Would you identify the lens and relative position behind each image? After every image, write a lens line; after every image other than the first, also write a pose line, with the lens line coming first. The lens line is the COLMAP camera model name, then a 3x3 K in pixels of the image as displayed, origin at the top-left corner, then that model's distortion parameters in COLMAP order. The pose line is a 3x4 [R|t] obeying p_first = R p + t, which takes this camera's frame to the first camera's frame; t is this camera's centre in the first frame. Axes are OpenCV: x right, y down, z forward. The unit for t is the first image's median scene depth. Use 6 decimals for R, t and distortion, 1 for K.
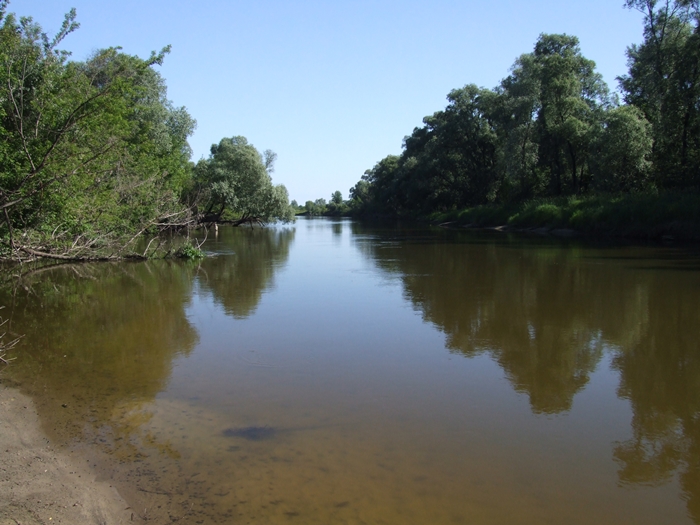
lens RADIAL K [[699.2, 0, 350.0], [0, 699.2, 262.5], [0, 0, 1]] dist [-0.074055, 0.031263]
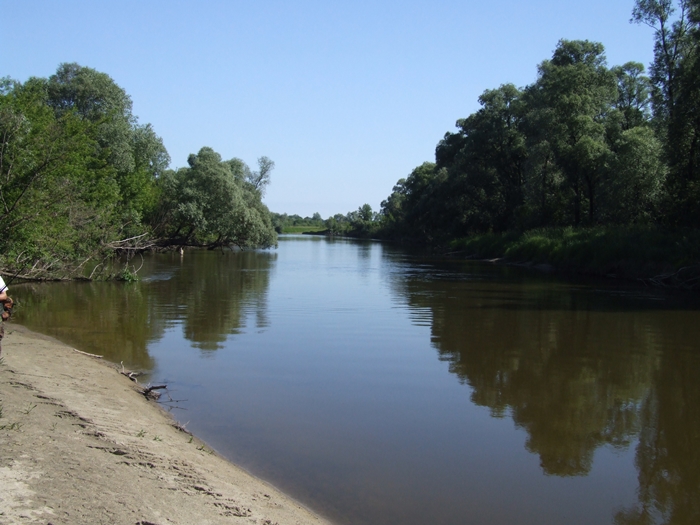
lens RADIAL K [[931.1, 0, 350.0], [0, 931.1, 262.5], [0, 0, 1]] dist [0.011092, -0.052578]
pose [[0.998729, 0.027637, -0.042144, 0.078324], [-0.029199, 0.998892, -0.036908, 0.003302], [0.041077, 0.038092, 0.998430, -0.212950]]
